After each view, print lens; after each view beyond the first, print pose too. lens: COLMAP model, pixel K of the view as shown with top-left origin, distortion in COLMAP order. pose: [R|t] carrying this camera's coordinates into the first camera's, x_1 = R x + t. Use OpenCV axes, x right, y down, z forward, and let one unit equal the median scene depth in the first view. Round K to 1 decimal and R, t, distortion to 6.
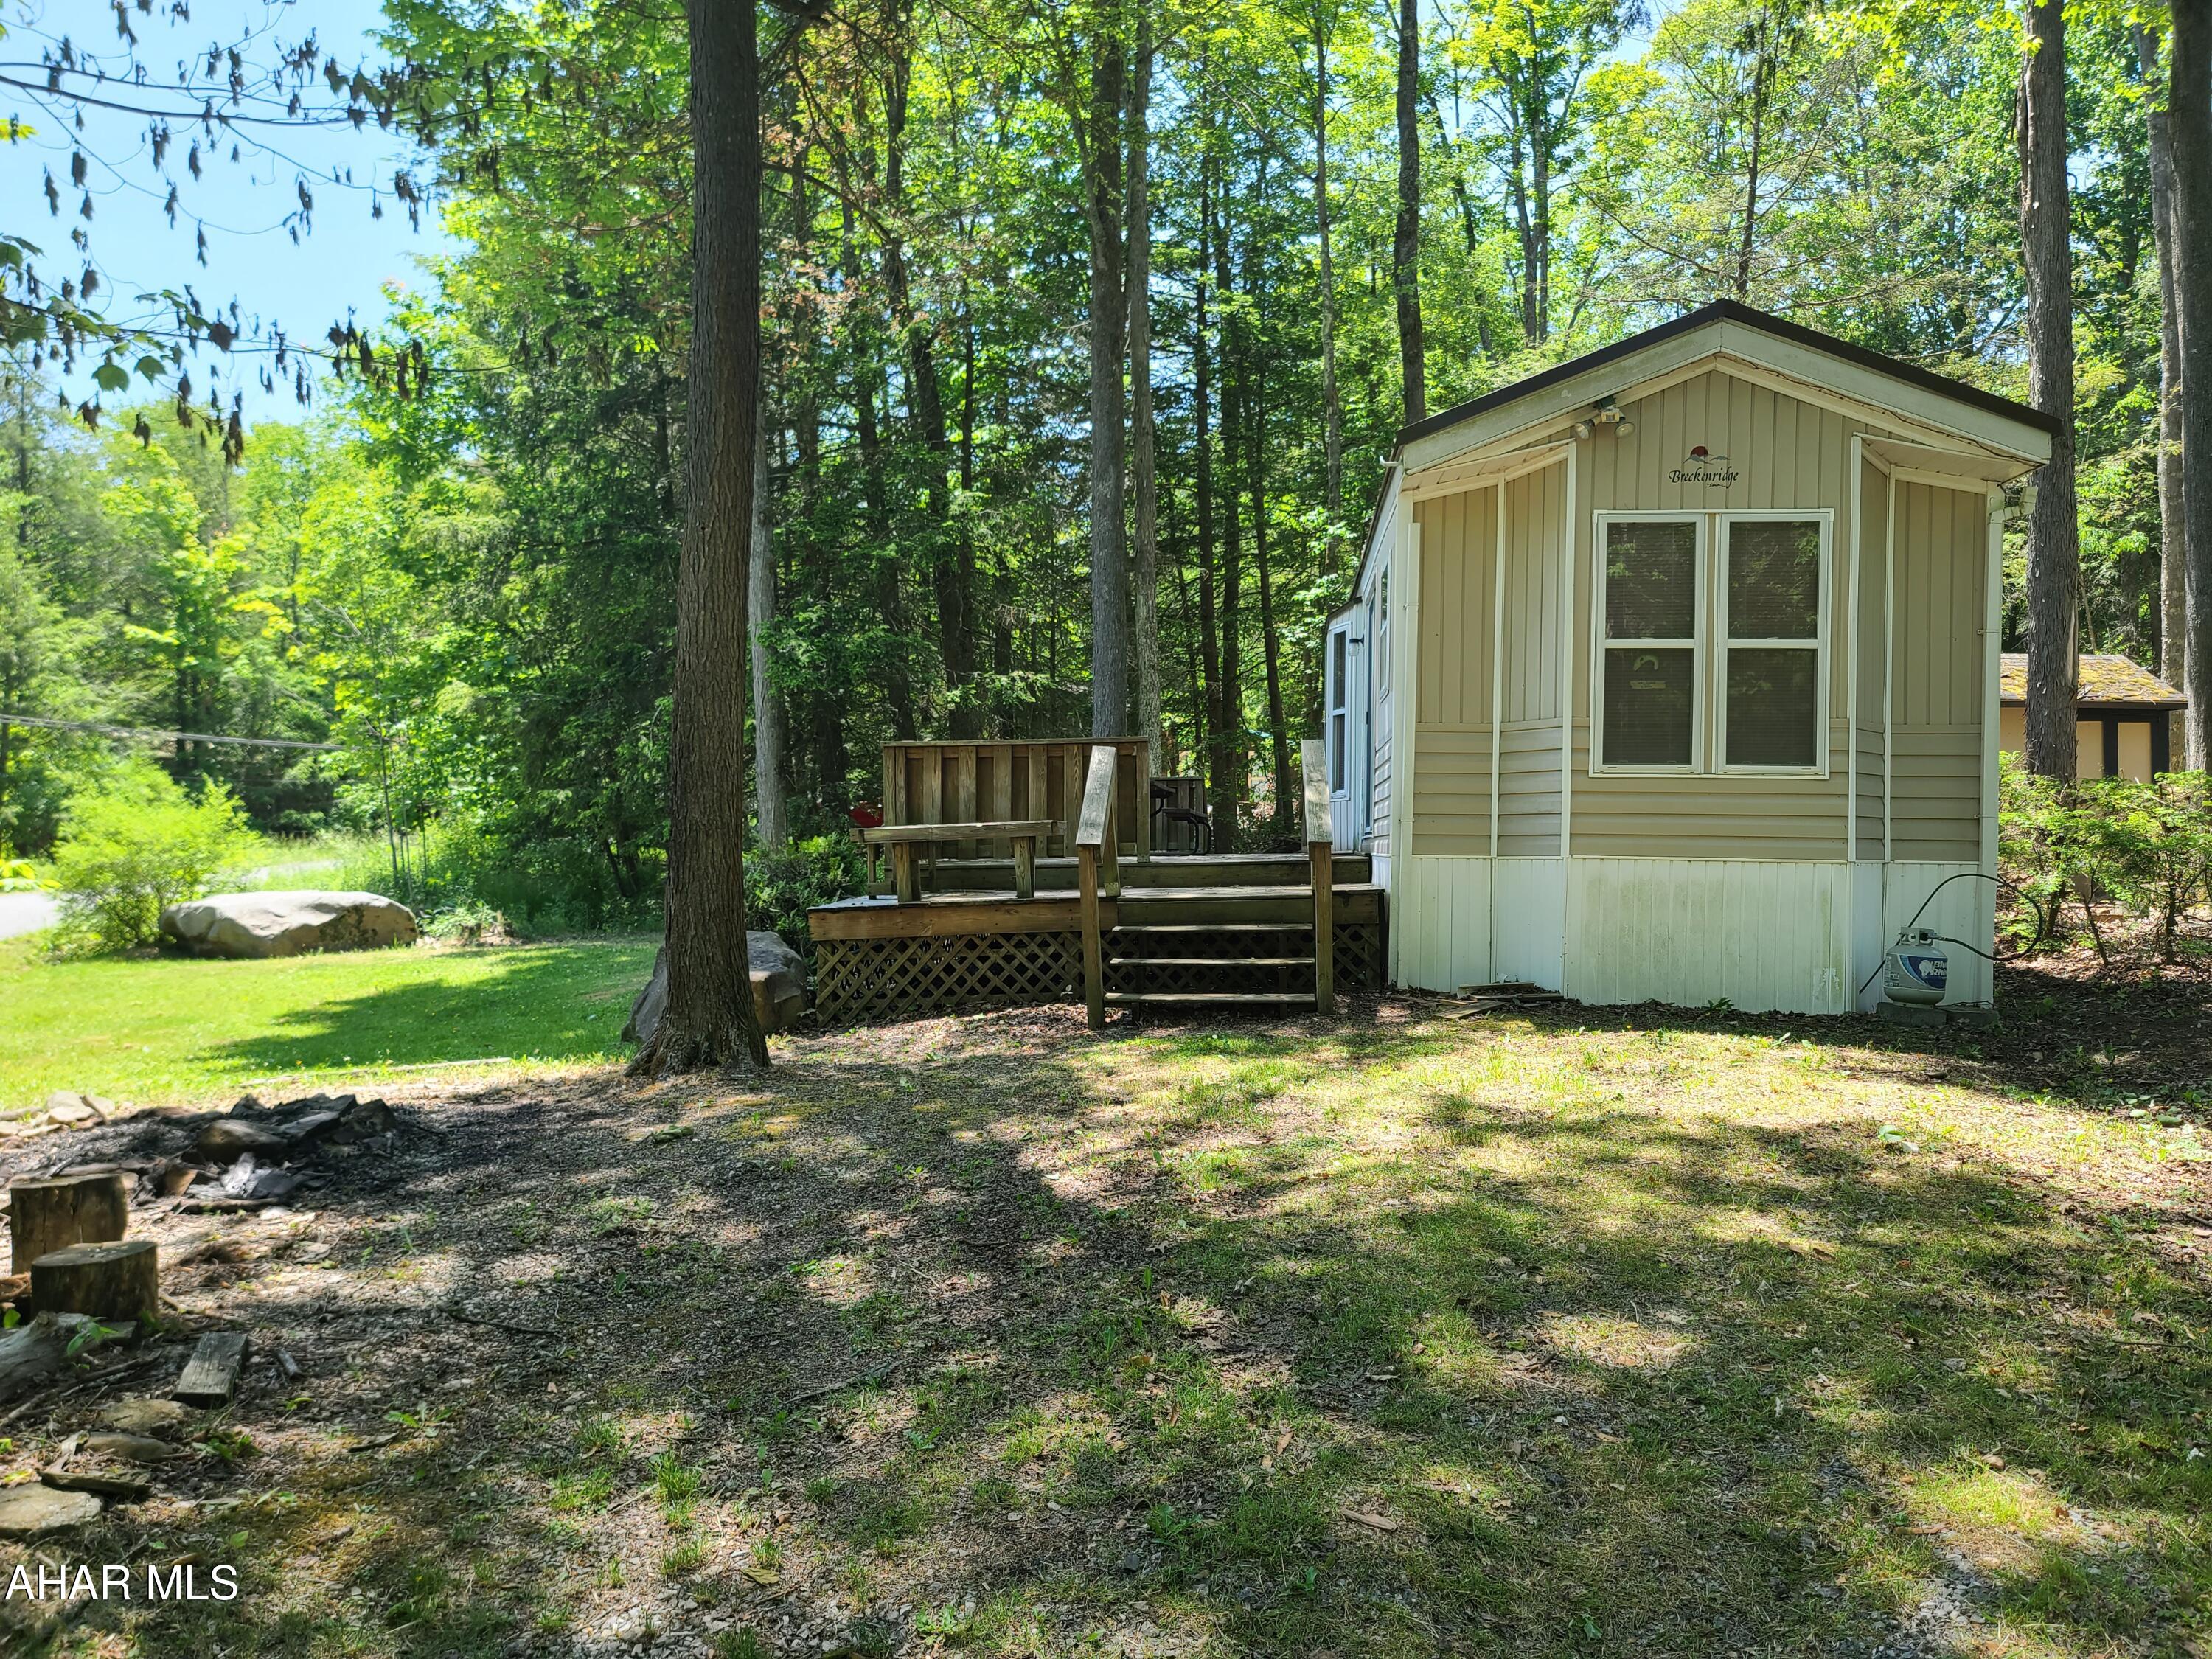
lens RADIAL K [[1617.6, 0, 1107.4], [0, 1617.6, 826.0], [0, 0, 1]] dist [0.002612, -0.000288]
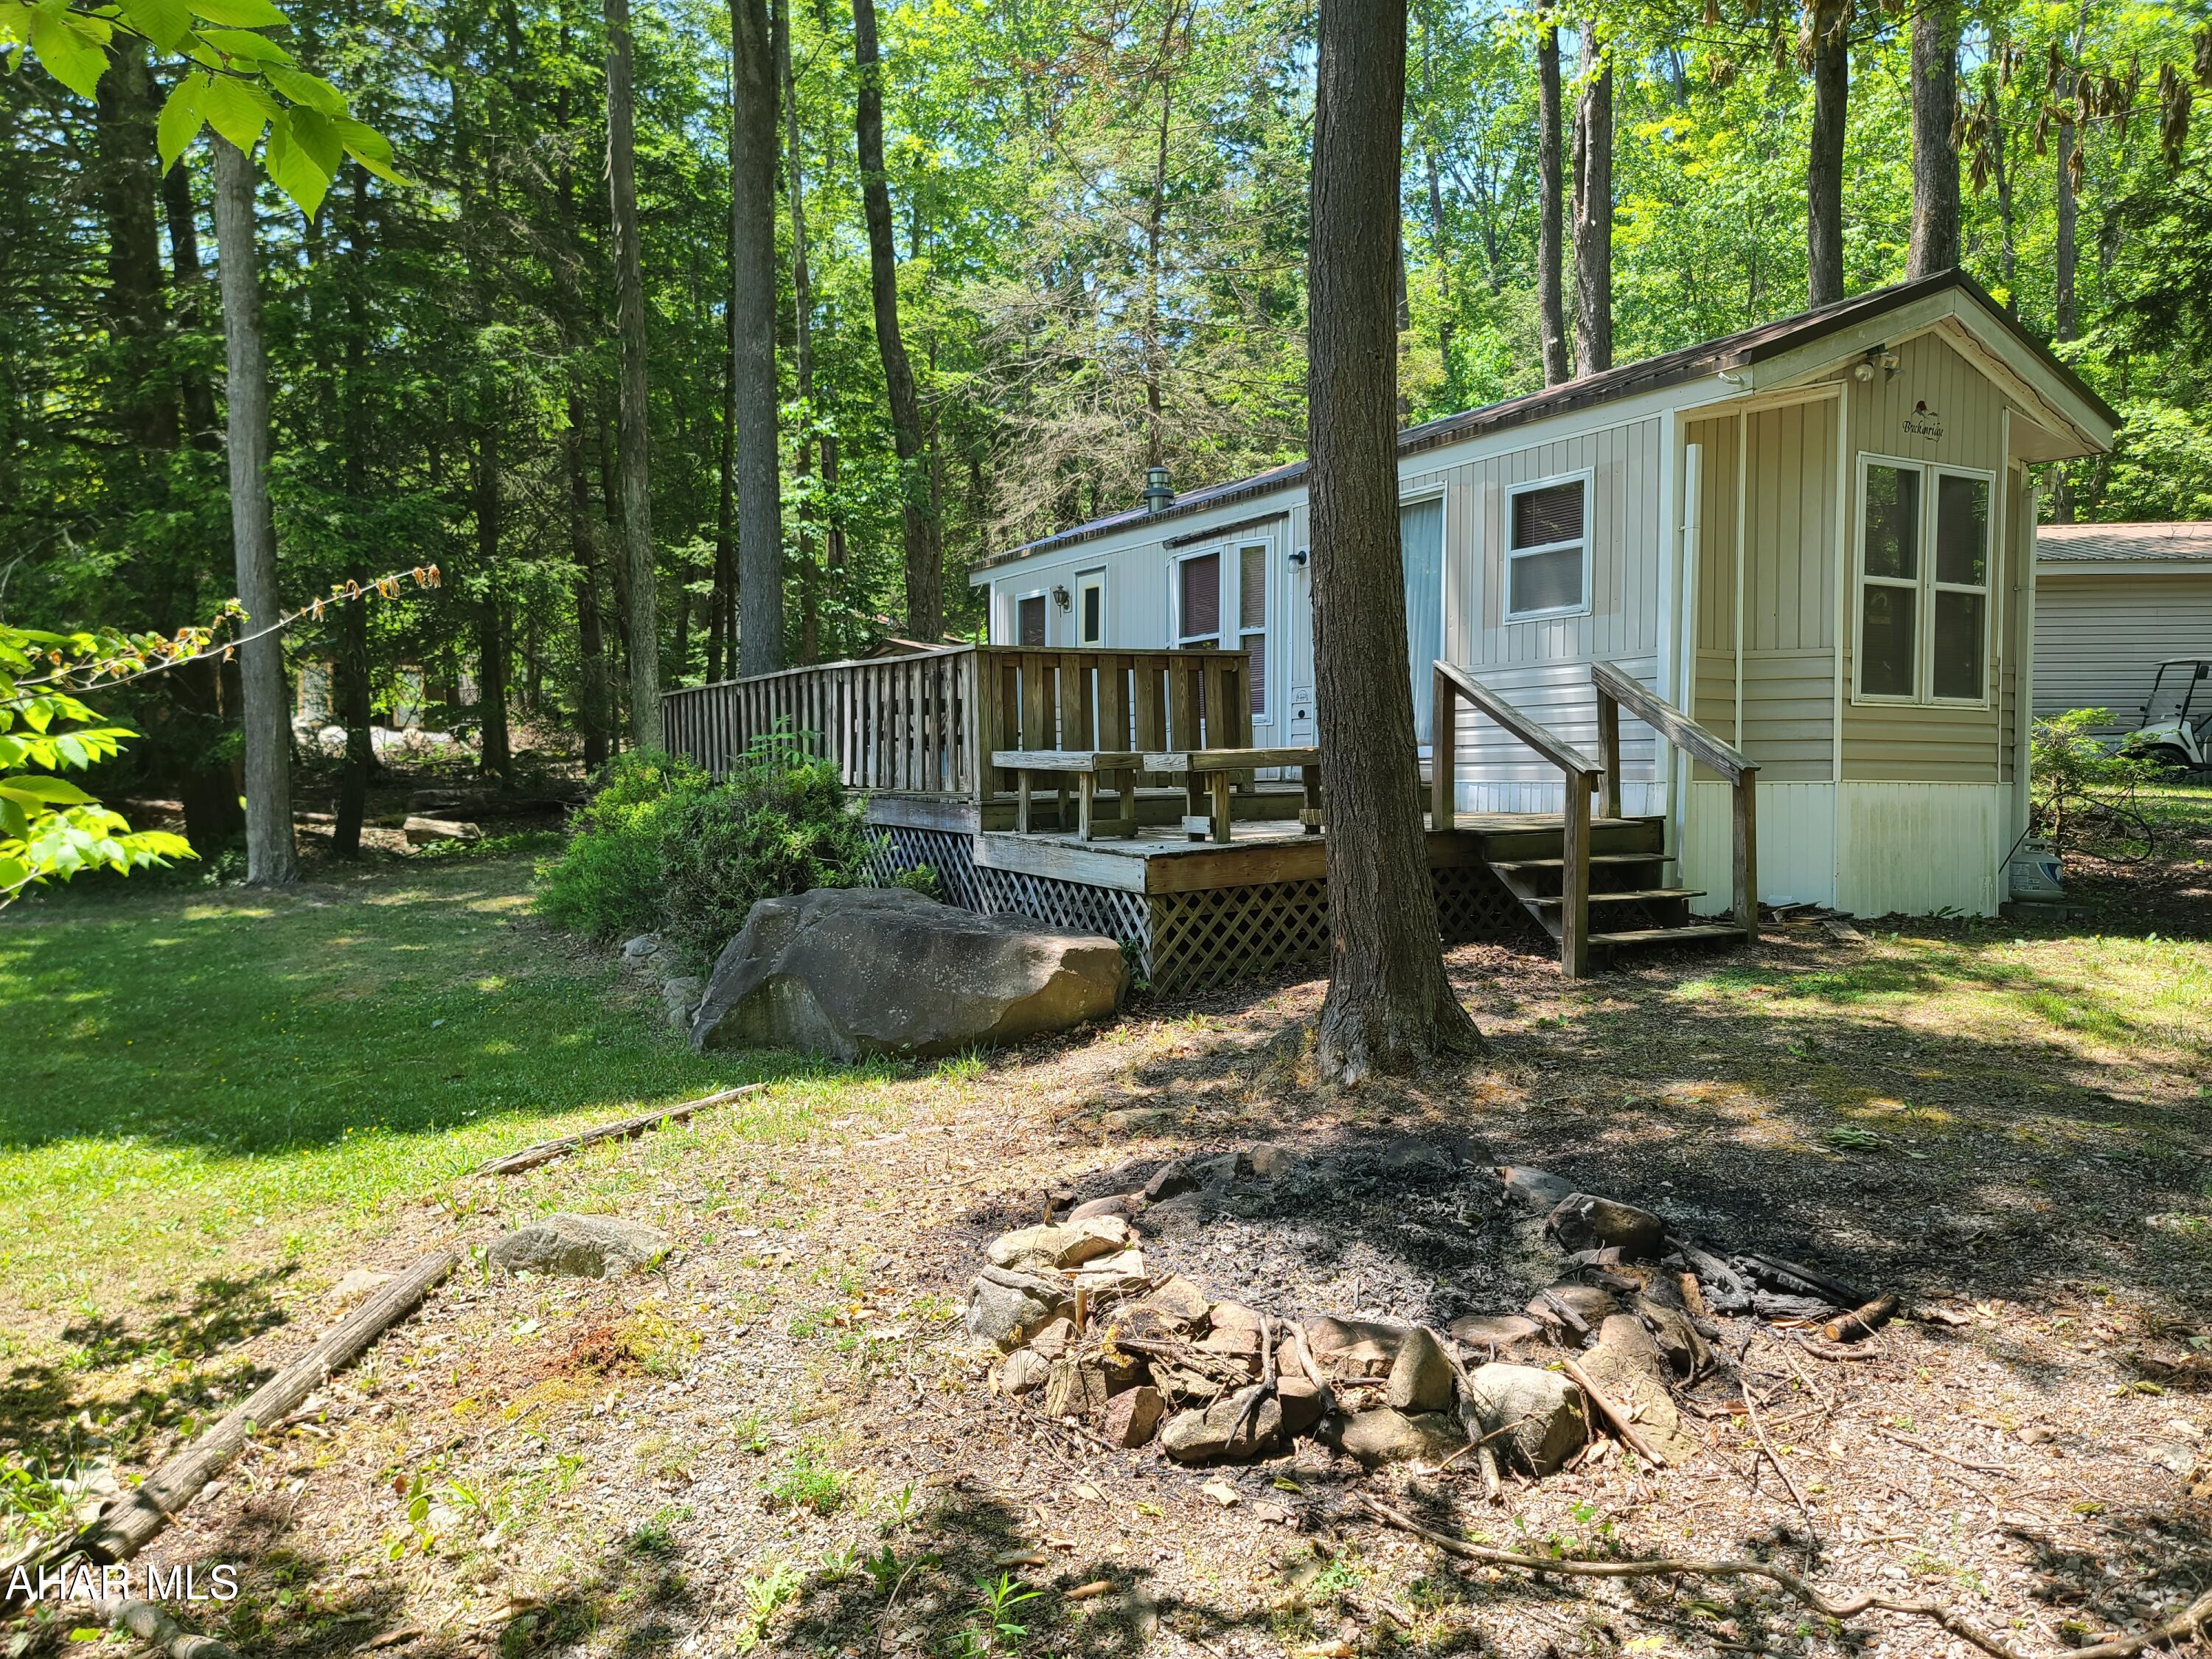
lens RADIAL K [[1617.6, 0, 1106.7], [0, 1617.6, 829.9], [0, 0, 1]] dist [0.002612, -0.000288]
pose [[0.848217, -0.026330, 0.528994, -0.677438], [0.004745, 0.999101, 0.042122, 0.004188], [-0.529627, -0.033219, 0.847580, 0.360141]]
